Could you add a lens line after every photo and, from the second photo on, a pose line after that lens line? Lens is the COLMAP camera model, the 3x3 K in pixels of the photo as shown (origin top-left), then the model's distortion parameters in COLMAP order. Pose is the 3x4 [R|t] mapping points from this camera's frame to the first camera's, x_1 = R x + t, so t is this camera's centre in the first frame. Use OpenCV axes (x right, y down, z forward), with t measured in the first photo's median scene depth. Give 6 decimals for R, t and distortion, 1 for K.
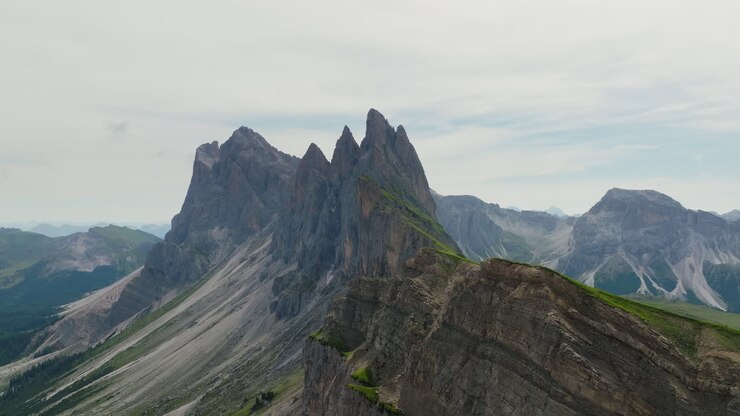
lens RADIAL K [[581.5, 0, 370.0], [0, 581.5, 208.0], [0, 0, 1]] dist [0.030641, 0.002638]
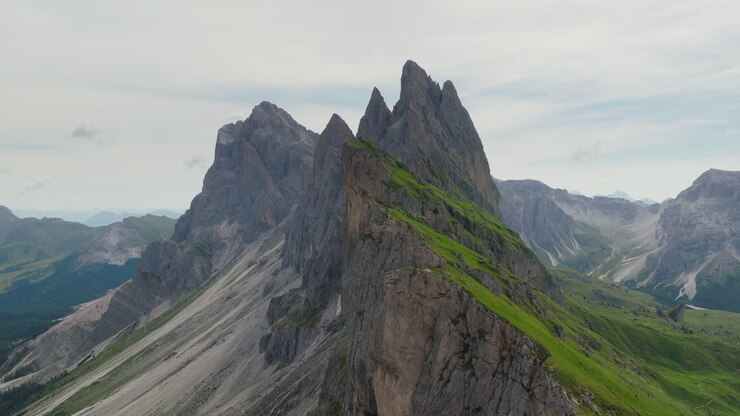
lens RADIAL K [[550.3, 0, 370.0], [0, 550.3, 208.0], [0, 0, 1]] dist [-0.004276, -0.000718]
pose [[0.994751, -0.005218, -0.102194, 0.023829], [0.008043, 0.999596, 0.027254, -0.007201], [0.102010, -0.027933, 0.994391, 0.307263]]
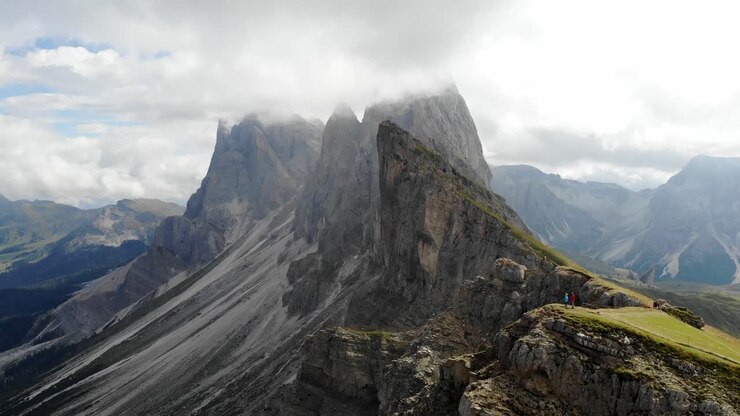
lens RADIAL K [[571.5, 0, 365.7], [0, 571.5, 209.8], [0, 0, 1]] dist [0.199423, -0.444121]
pose [[0.996072, 0.003454, -0.088480, 0.011549], [0.000933, 0.998774, 0.049494, 0.006391], [0.088543, -0.049382, 0.994848, 0.187803]]
